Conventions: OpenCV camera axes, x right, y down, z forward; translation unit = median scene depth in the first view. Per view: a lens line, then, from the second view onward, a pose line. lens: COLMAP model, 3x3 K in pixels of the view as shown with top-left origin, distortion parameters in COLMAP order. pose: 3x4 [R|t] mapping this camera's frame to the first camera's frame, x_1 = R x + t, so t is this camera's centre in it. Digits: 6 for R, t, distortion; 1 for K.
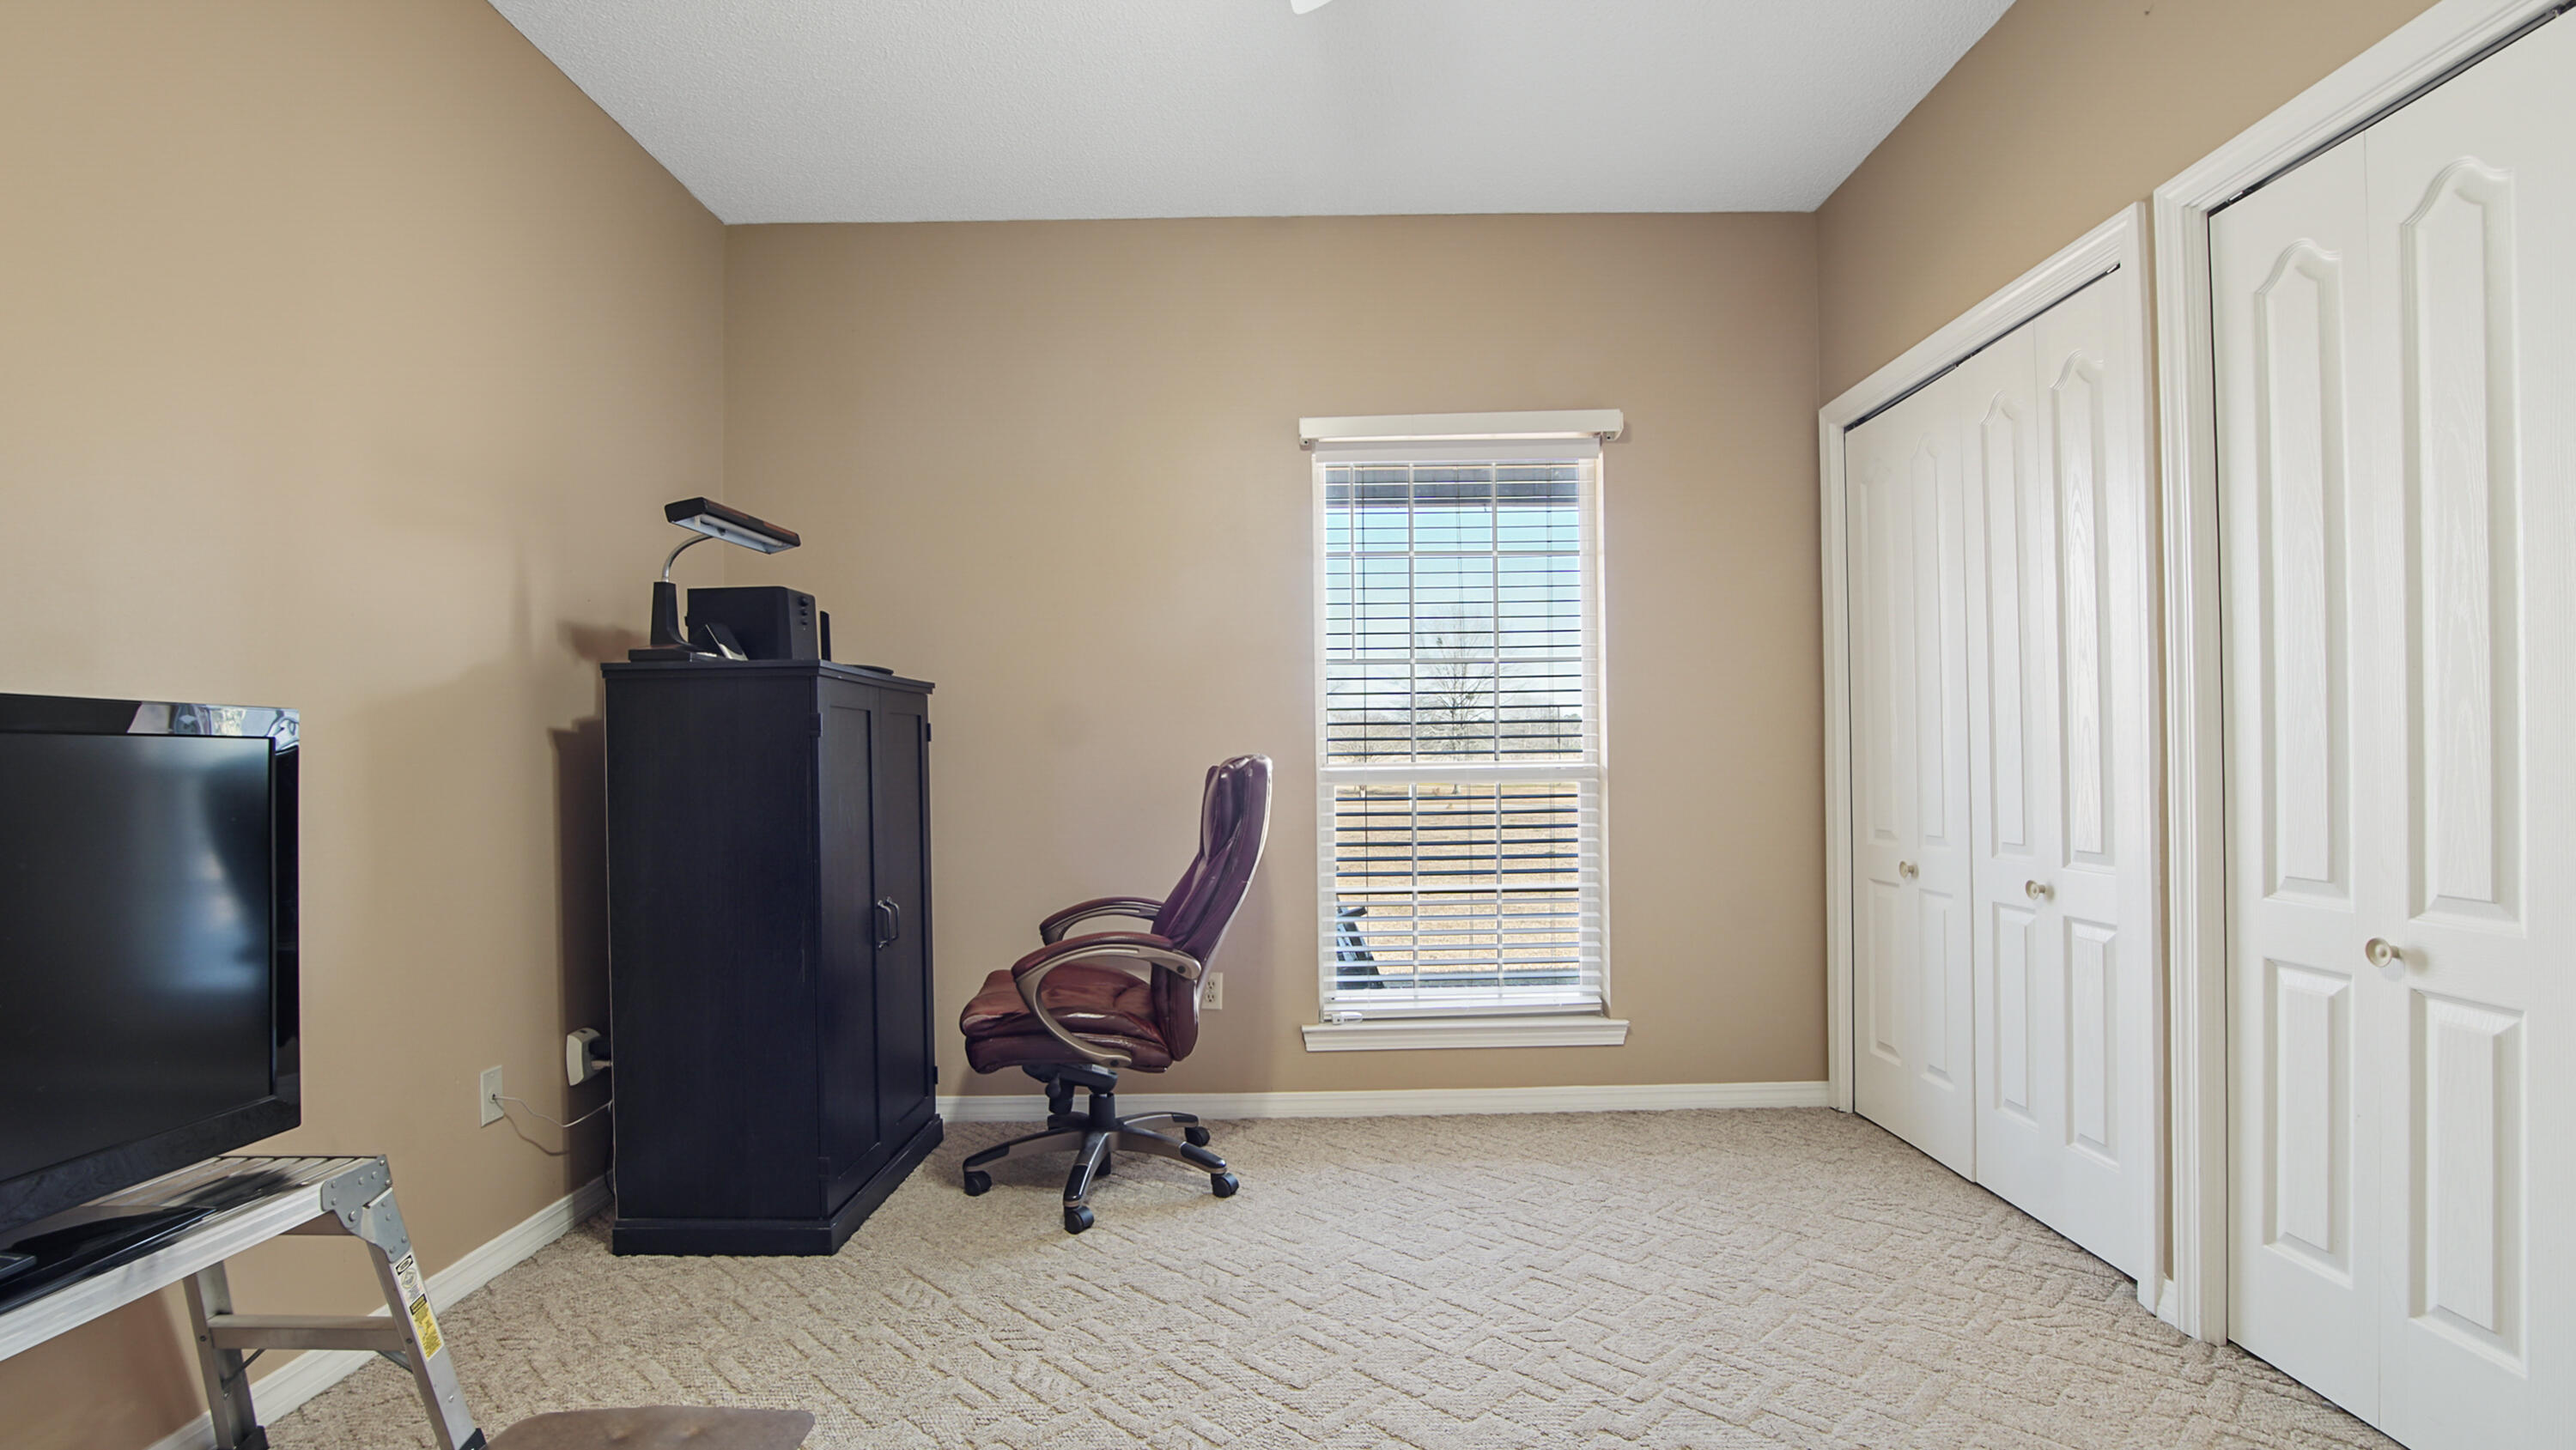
lens RADIAL K [[1208.8, 0, 1289.2], [0, 1208.8, 744.3], [0, 0, 1]] dist [-0.036834, 0.000726]
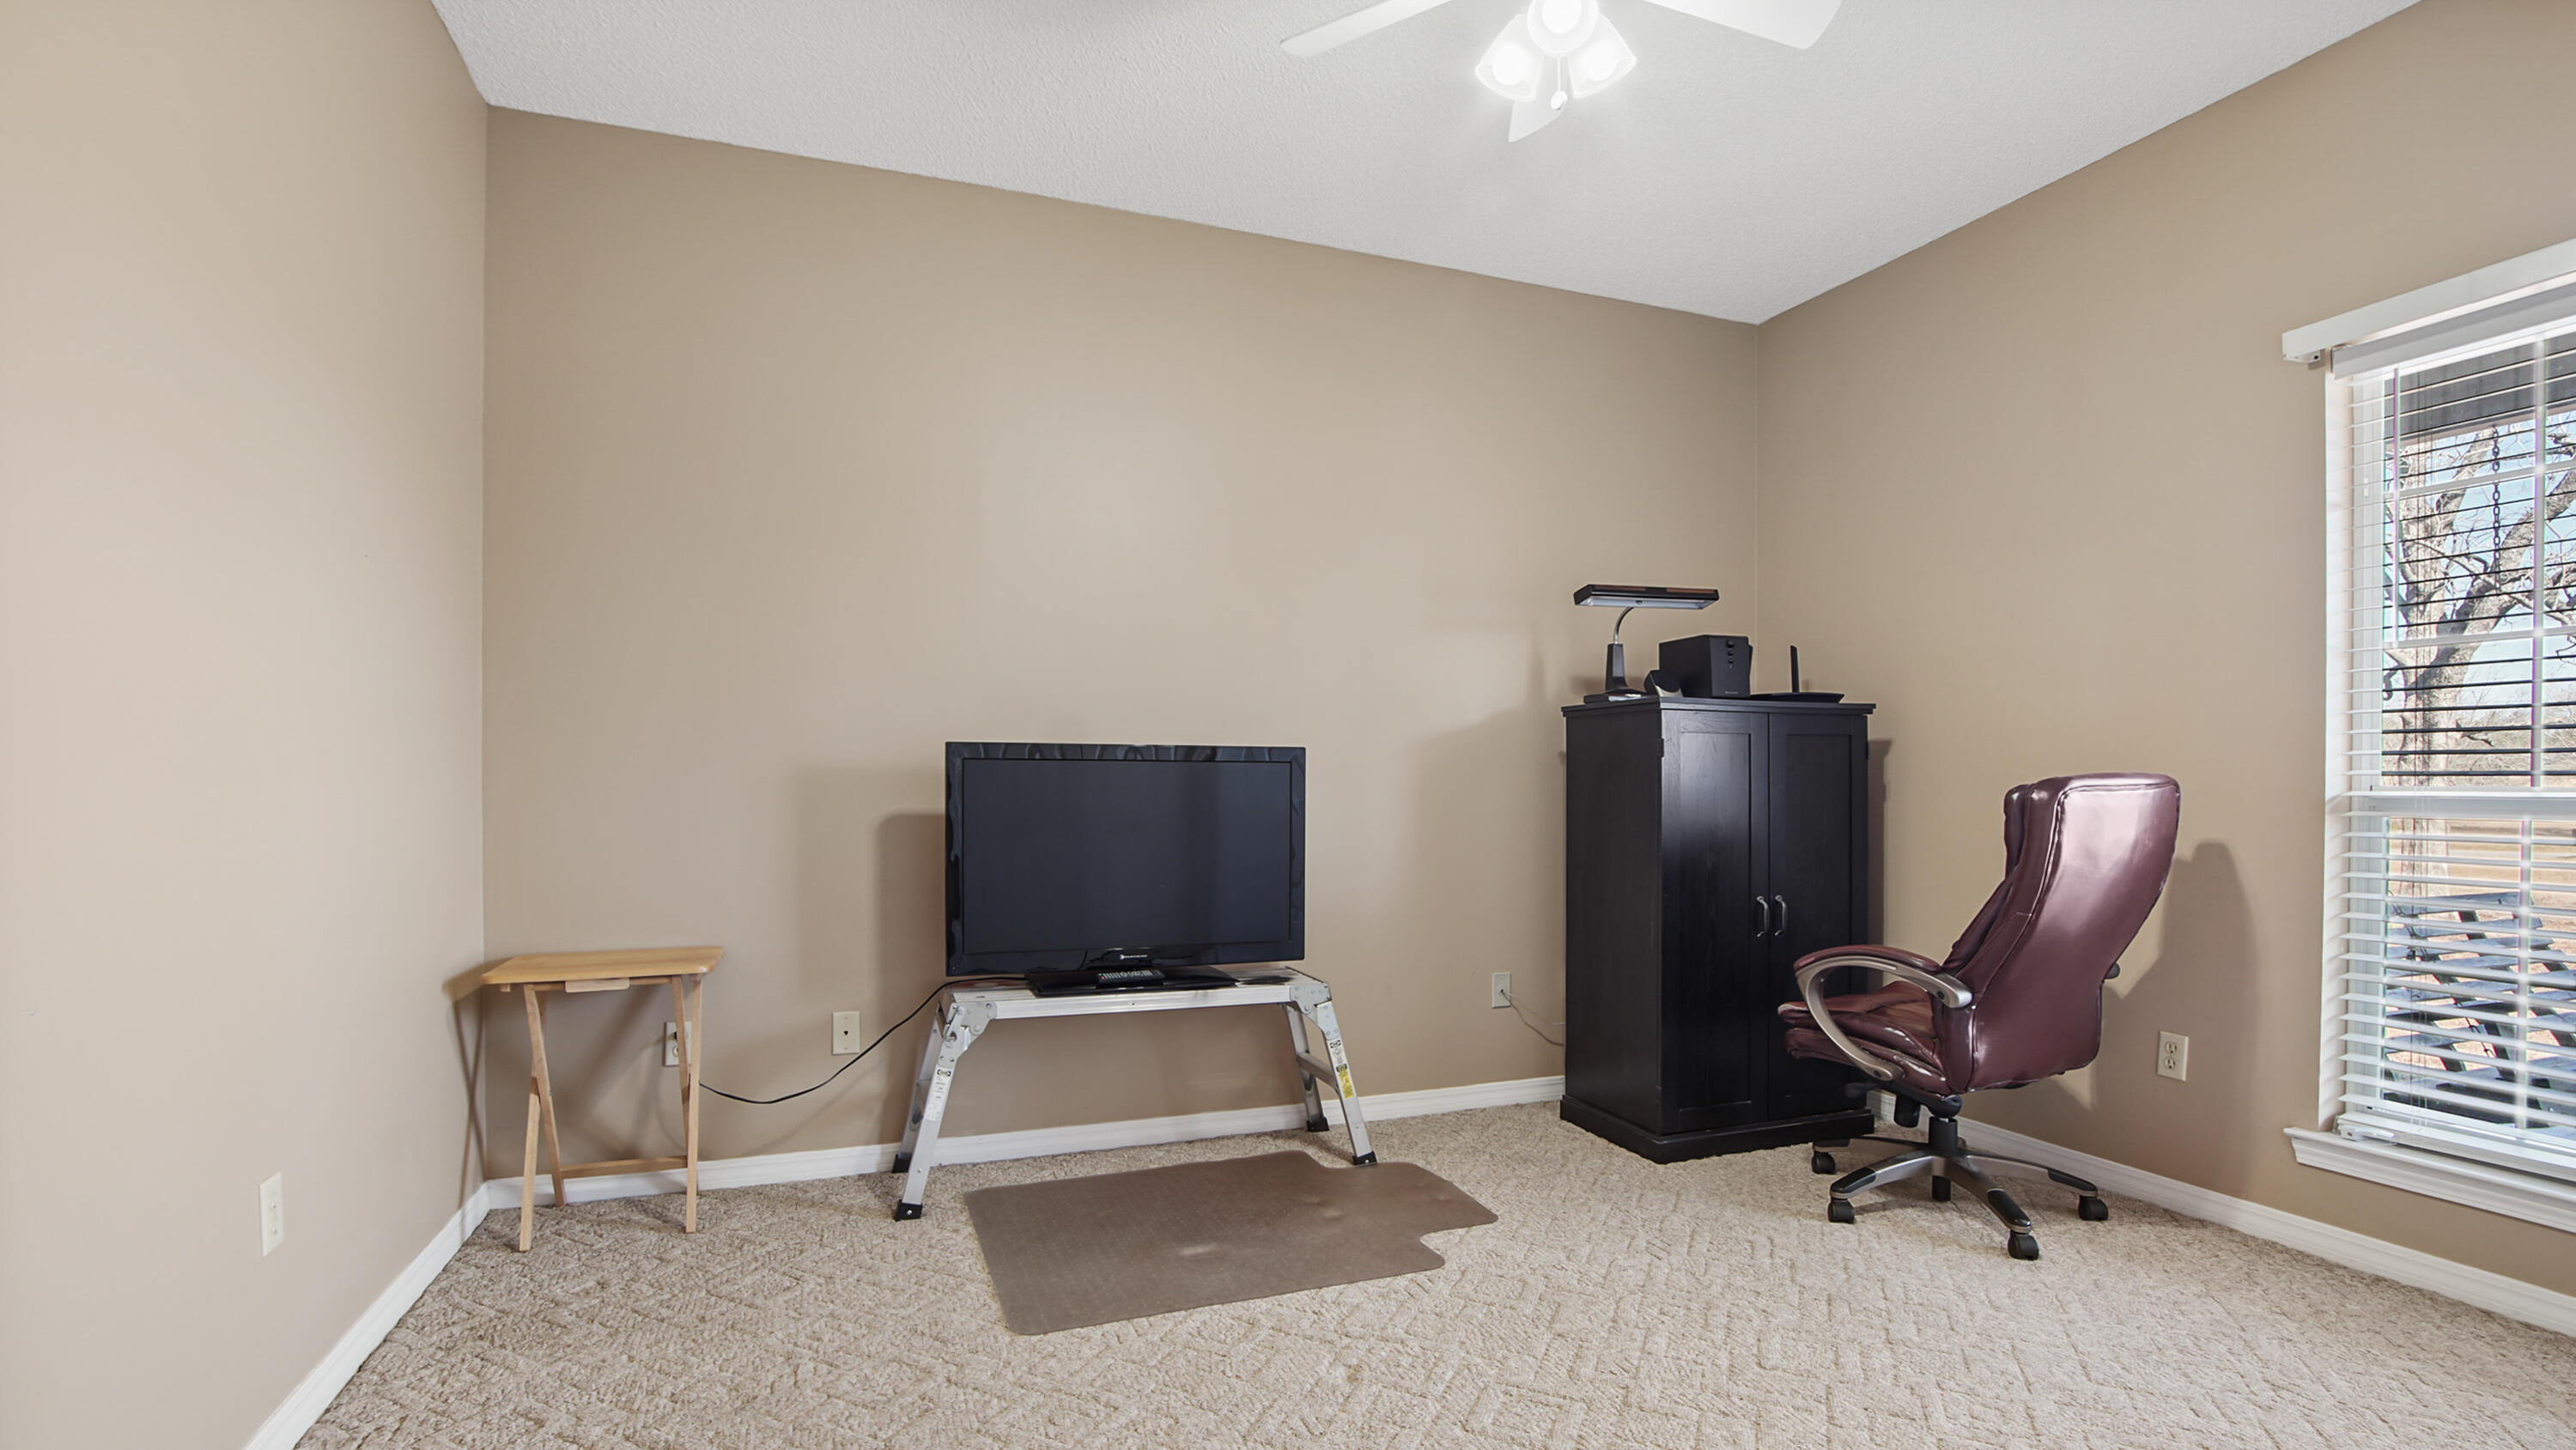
lens RADIAL K [[1226.0, 0, 1282.0], [0, 1226.0, 787.2], [0, 0, 1]] dist [-0.000727, -0.000031]
pose [[0.338585, 0.019091, -0.940742, 0.649781], [0.007778, 0.999703, 0.023086, -0.007545], [0.940904, -0.015134, 0.338336, 0.168349]]
